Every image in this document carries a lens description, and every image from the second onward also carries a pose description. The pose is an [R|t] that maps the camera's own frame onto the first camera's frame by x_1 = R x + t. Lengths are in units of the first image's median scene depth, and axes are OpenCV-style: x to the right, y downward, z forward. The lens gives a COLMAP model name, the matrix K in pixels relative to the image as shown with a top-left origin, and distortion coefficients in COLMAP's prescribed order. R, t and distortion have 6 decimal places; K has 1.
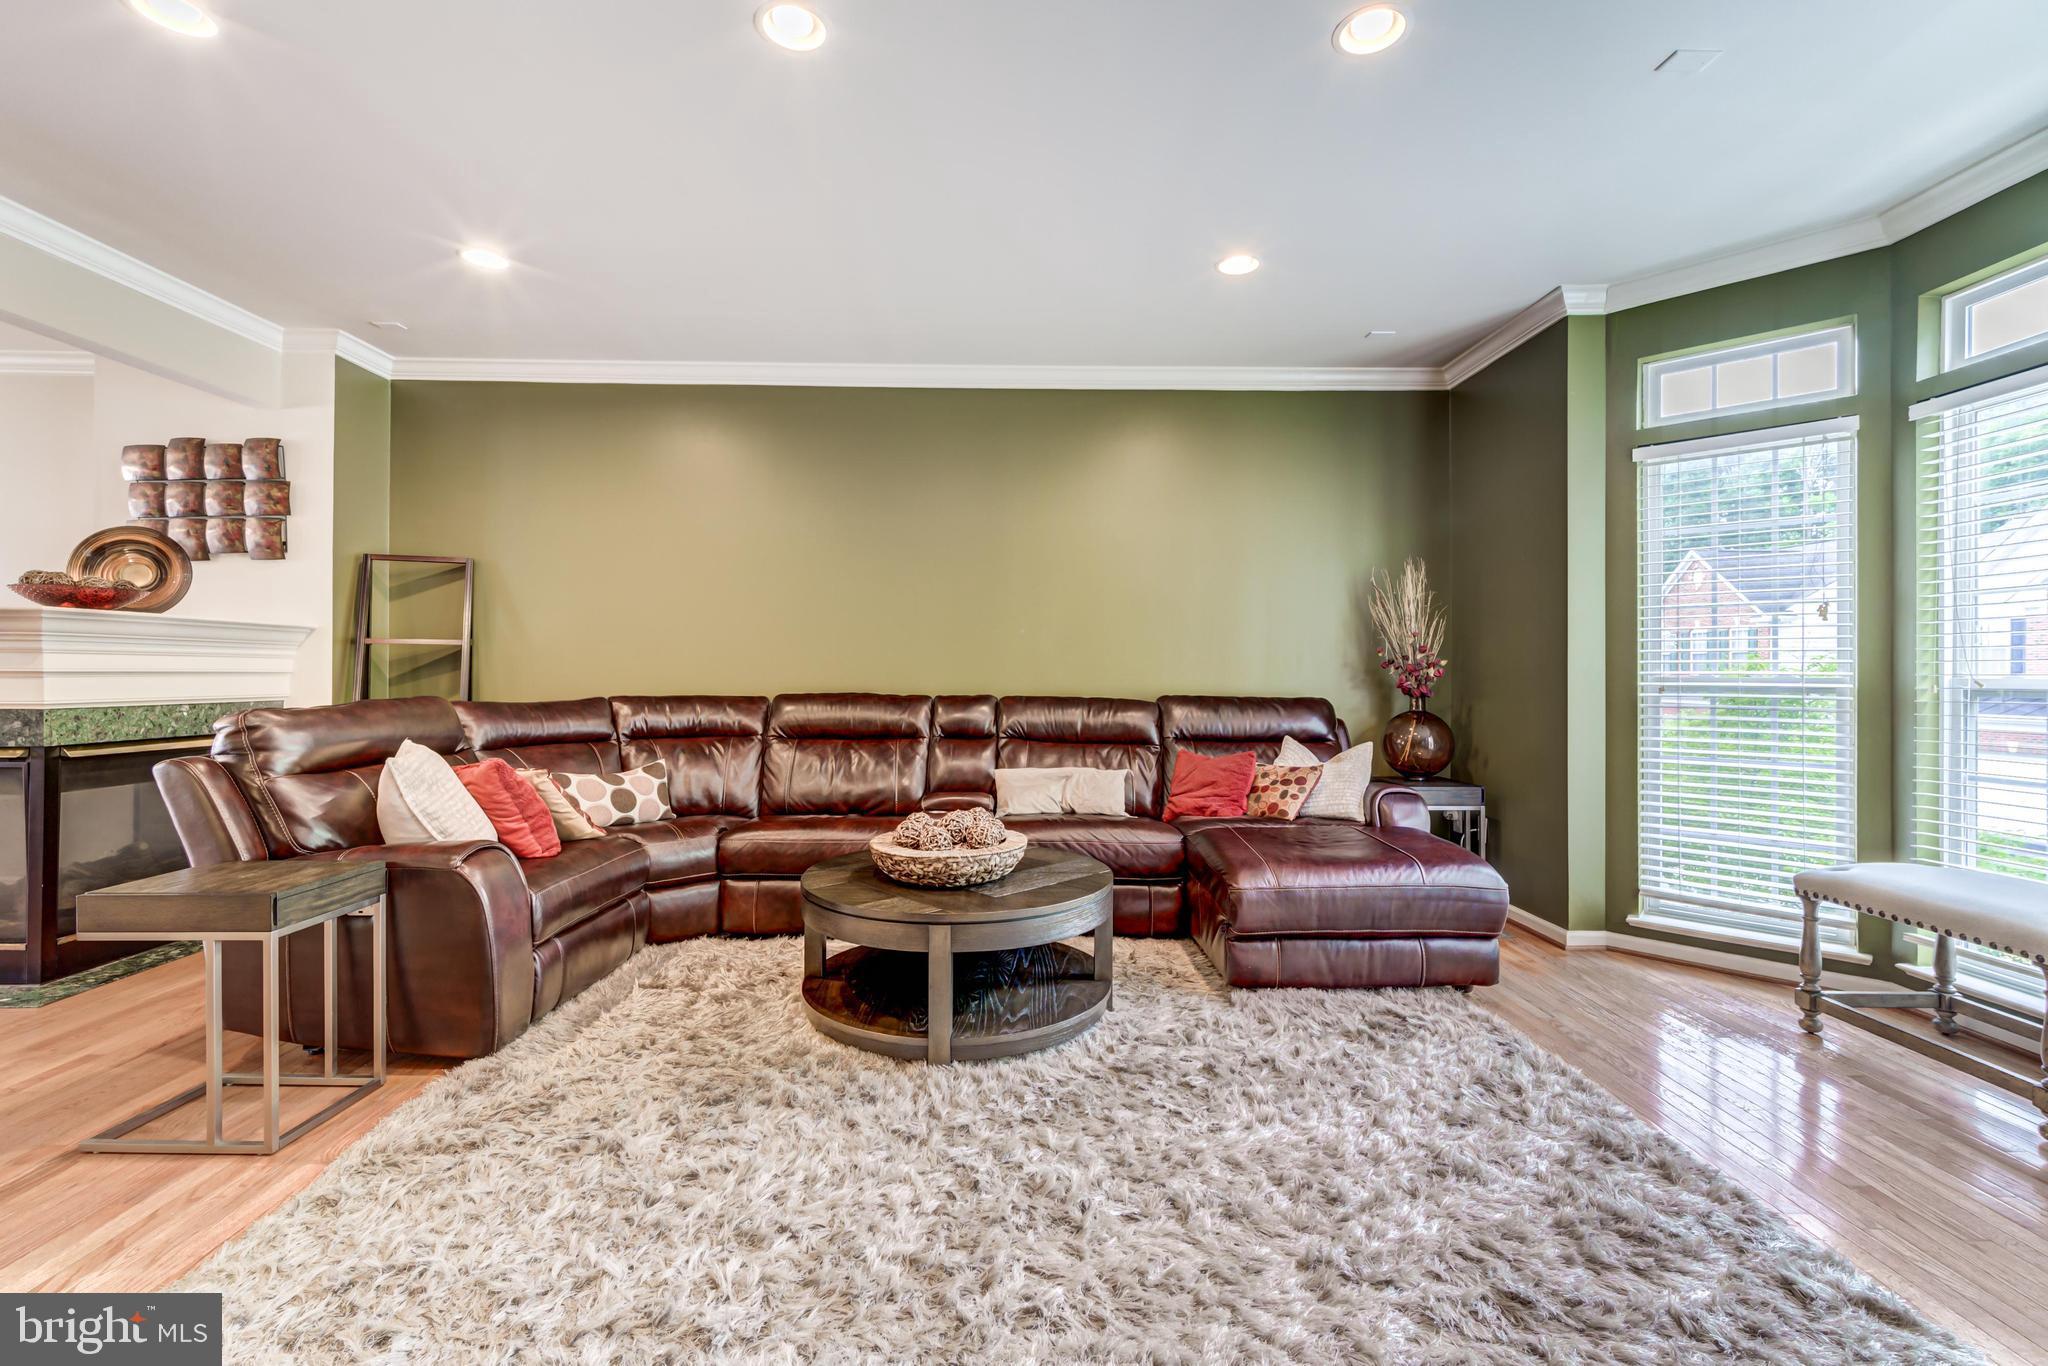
lens RADIAL K [[886.5, 0, 1033.1], [0, 886.5, 666.6], [0, 0, 1]] dist [0.007424, 0.000602]
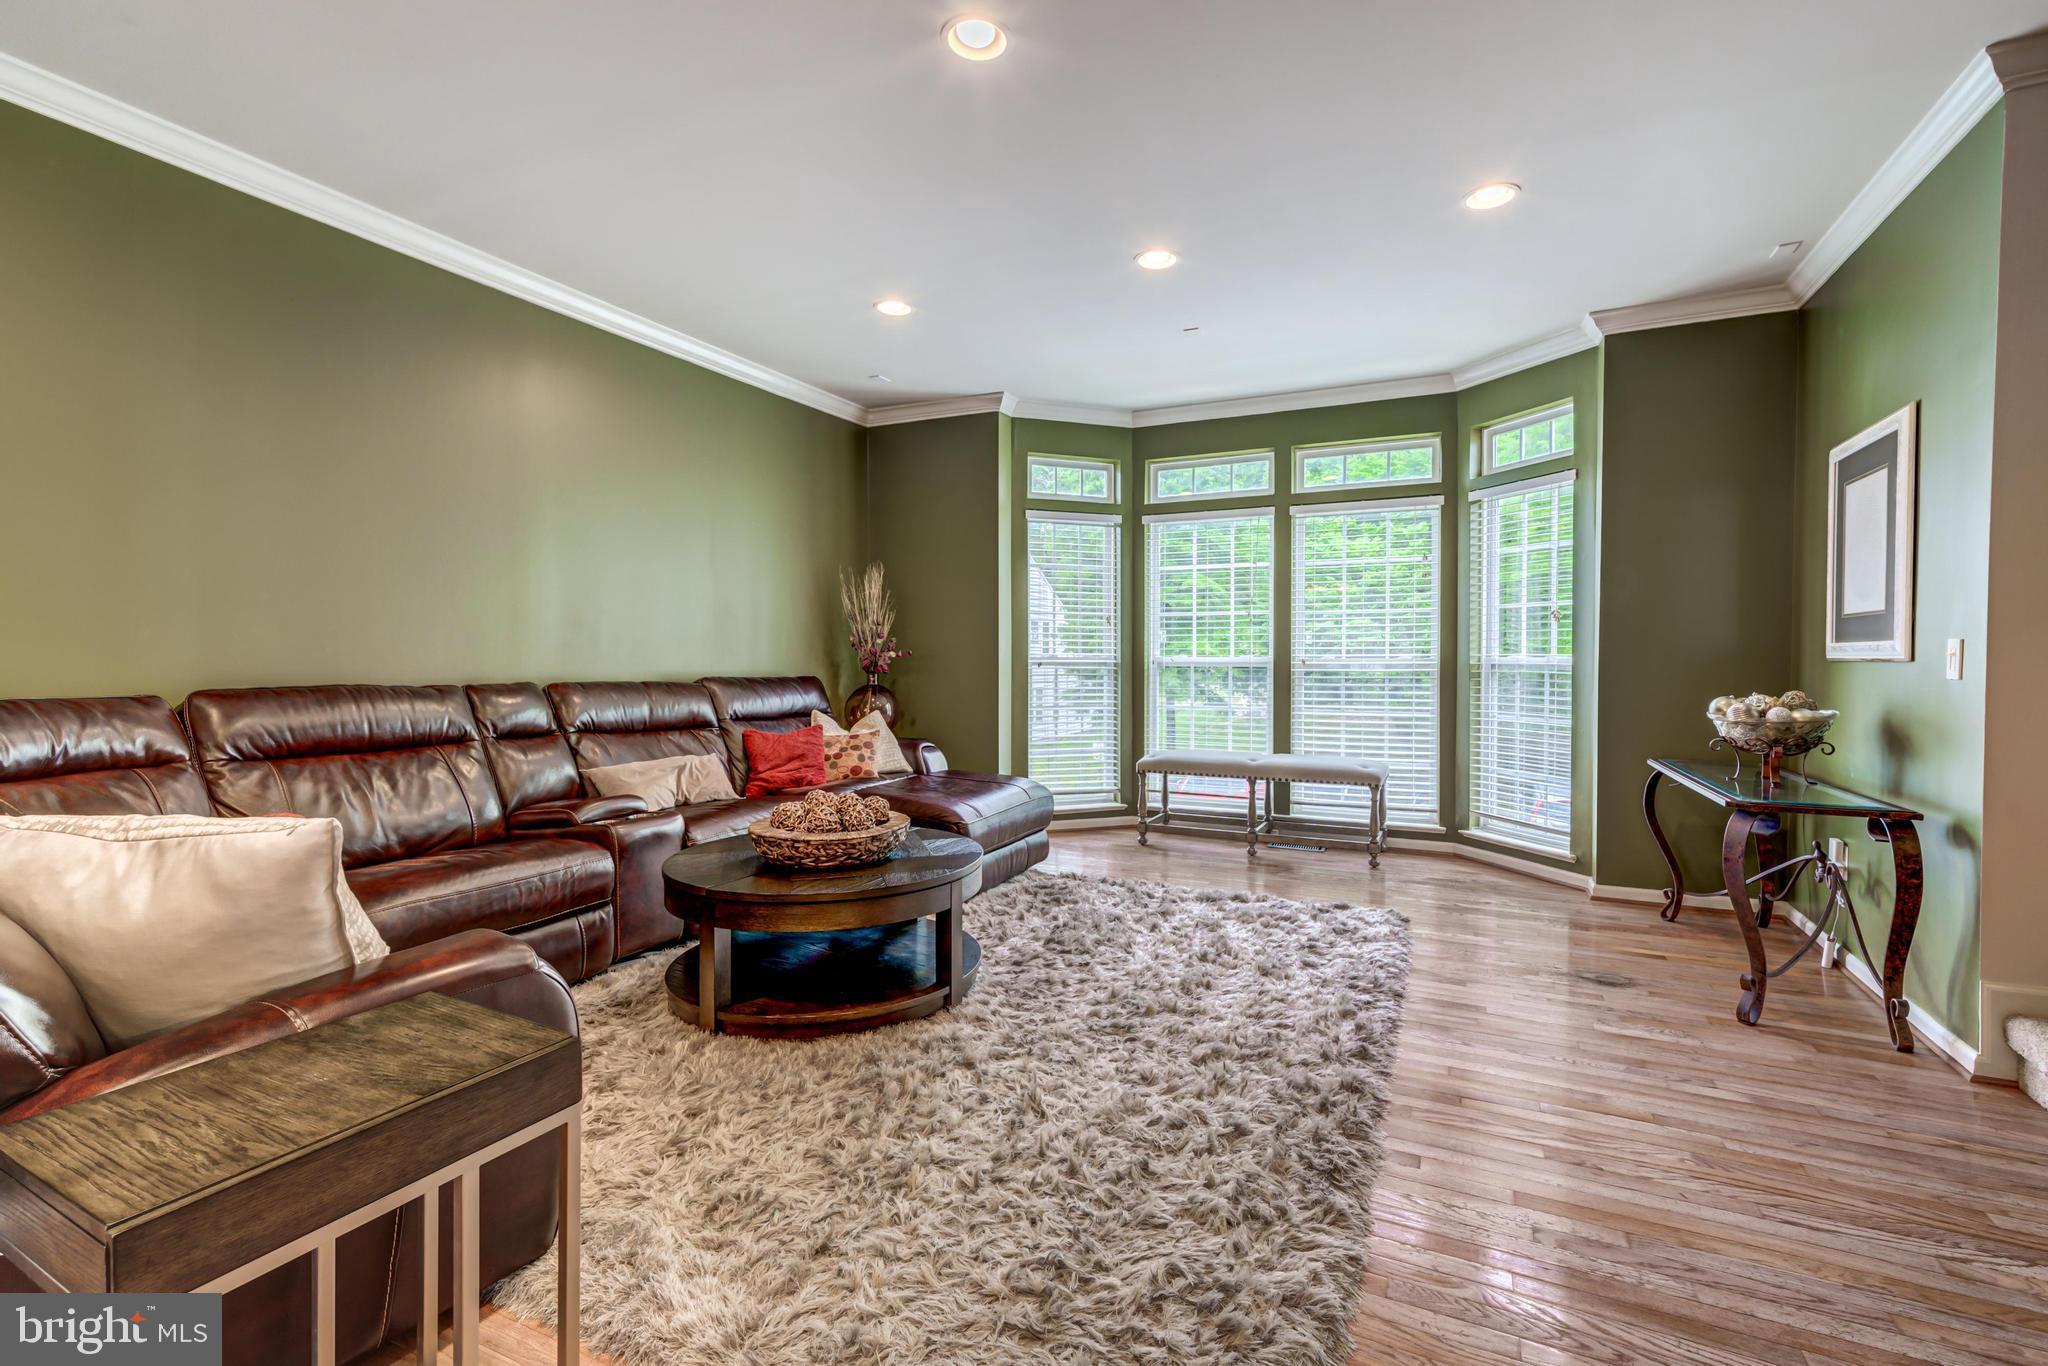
lens RADIAL K [[896.6, 0, 1051.8], [0, 896.6, 679.5], [0, 0, 1]] dist [-0.000028, -0.000062]
pose [[0.431842, -0.020786, 0.901710, -0.729150], [-0.004895, 0.999666, 0.025388, 0.010285], [-0.901936, -0.015377, 0.431596, 0.287538]]
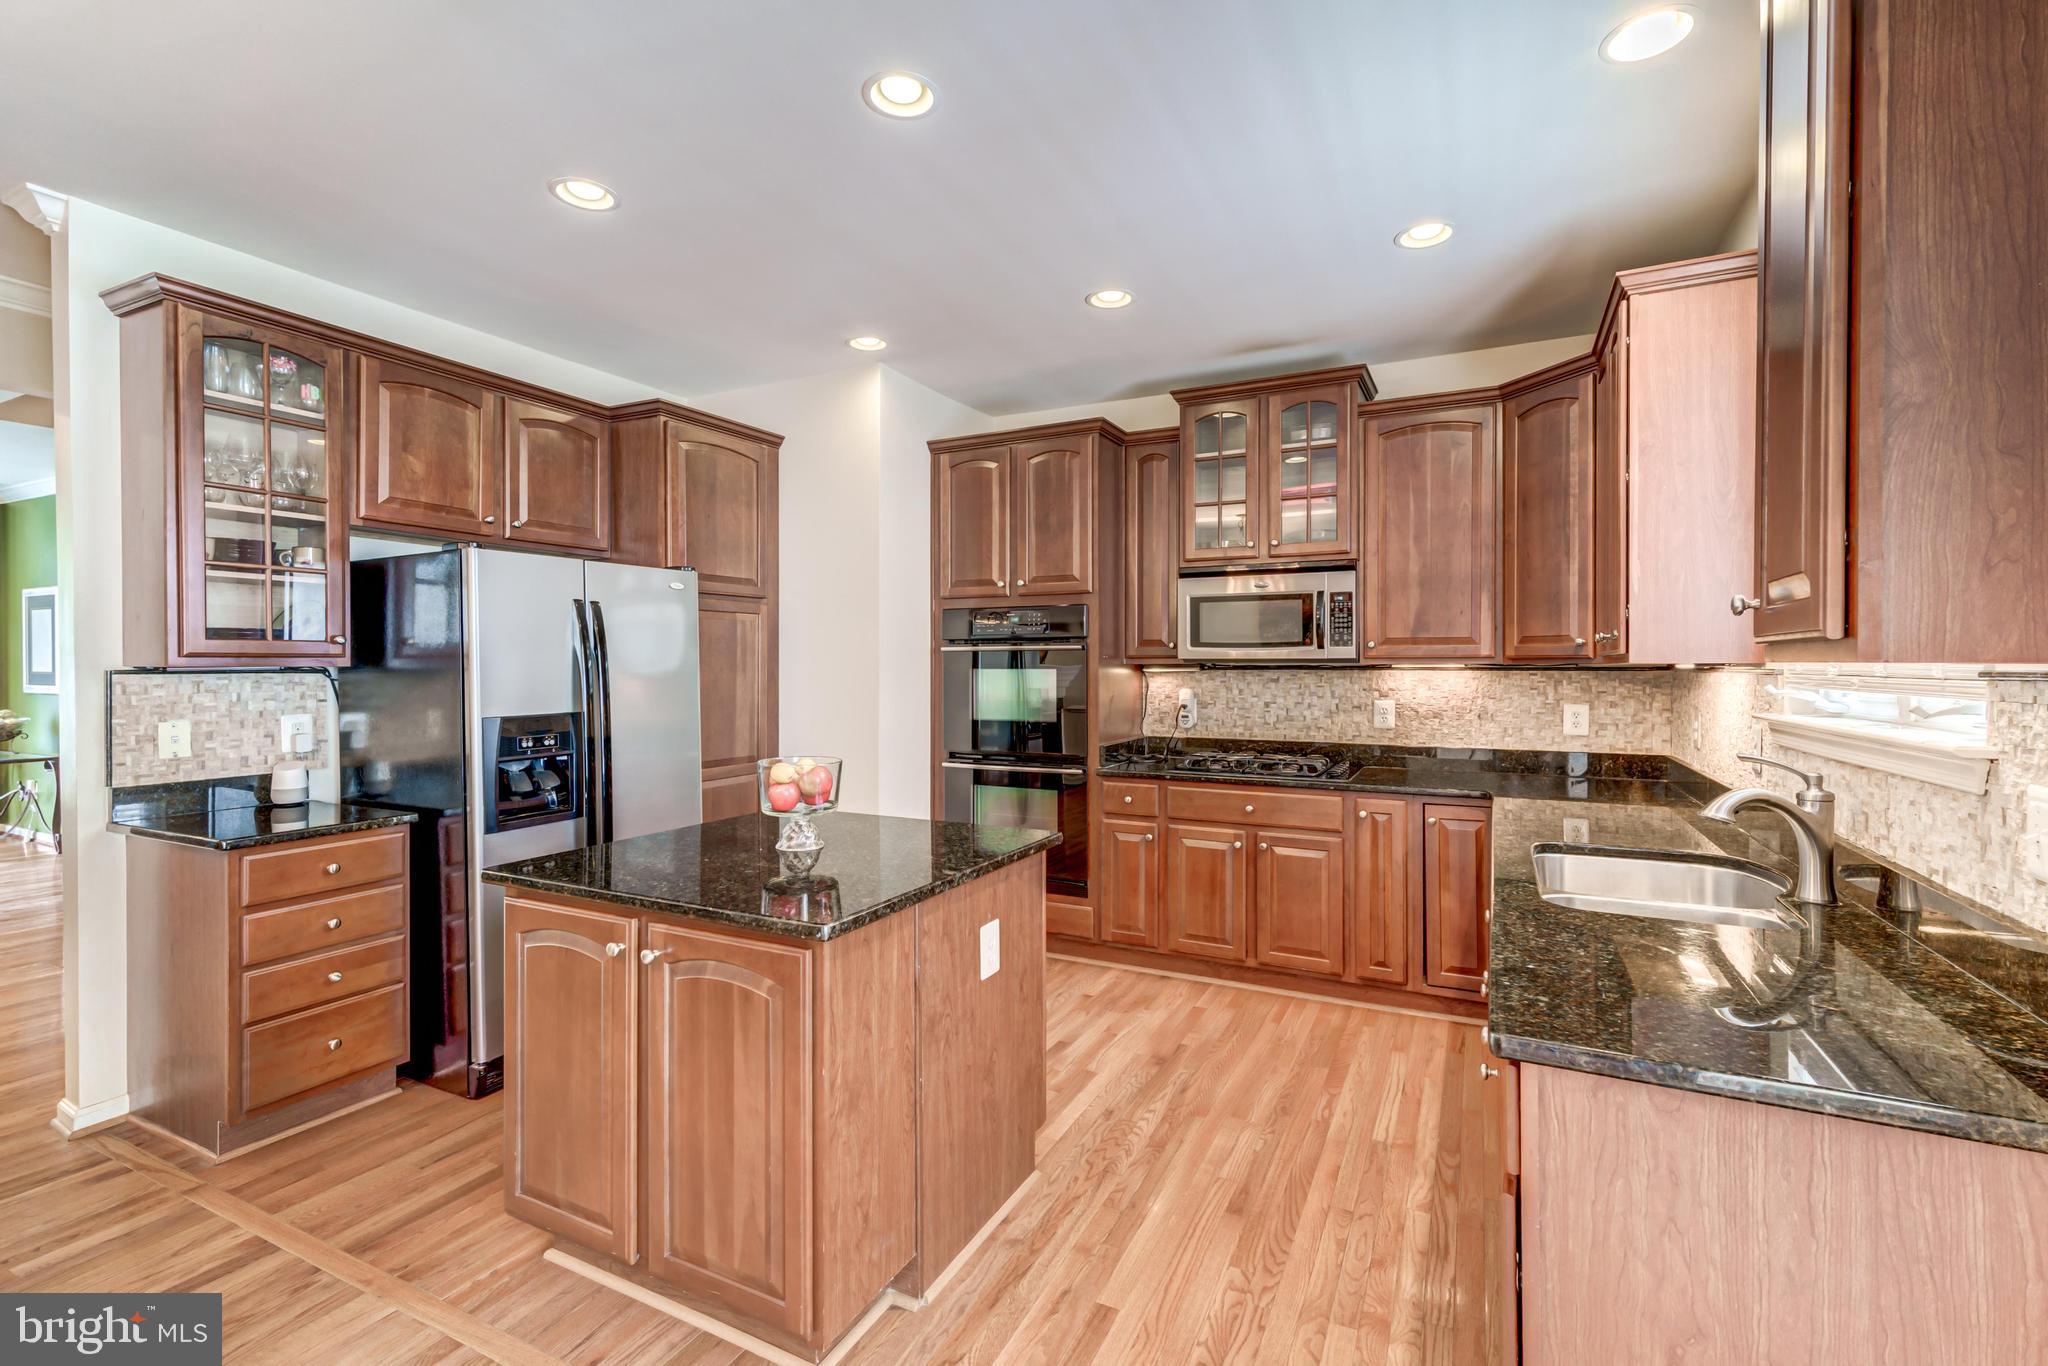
lens RADIAL K [[892.3, 0, 1024.2], [0, 892.3, 670.8], [0, 0, 1]] dist [0.006983, 0.000085]
pose [[-0.887778, -0.007630, 0.460208, -2.348593], [-0.005568, 0.999967, 0.005839, -0.064706], [-0.460237, 0.002621, -0.887792, 0.692349]]
